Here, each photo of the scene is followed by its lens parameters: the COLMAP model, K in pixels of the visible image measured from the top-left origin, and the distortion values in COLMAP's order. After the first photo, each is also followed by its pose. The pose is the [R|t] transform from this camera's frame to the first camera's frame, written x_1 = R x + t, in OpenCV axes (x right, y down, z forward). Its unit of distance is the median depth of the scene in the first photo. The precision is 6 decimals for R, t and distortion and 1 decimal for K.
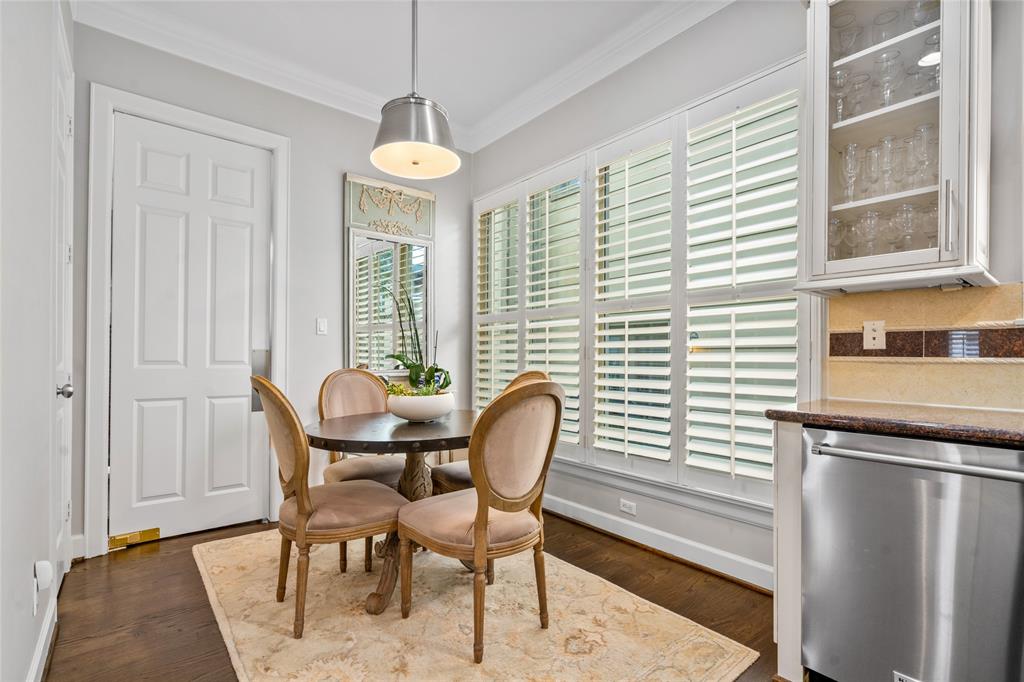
lens RADIAL K [[472.5, 0, 510.7], [0, 472.5, 355.5], [0, 0, 1]] dist [-0.000553, -0.000112]
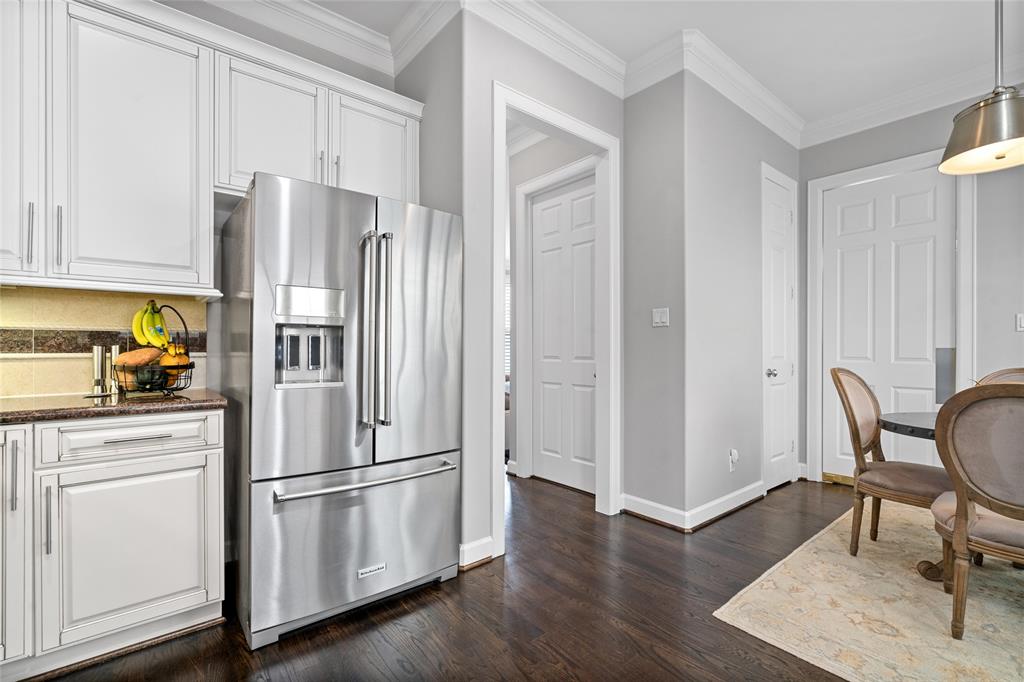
lens RADIAL K [[462.1, 0, 510.8], [0, 462.1, 349.1], [0, 0, 1]] dist [-0.001565, 0.000004]
pose [[0.007546, -0.005462, -0.999957, 0.744699], [0.001765, 0.999984, -0.005449, -0.007920], [0.999970, -0.001724, 0.007555, -0.021187]]
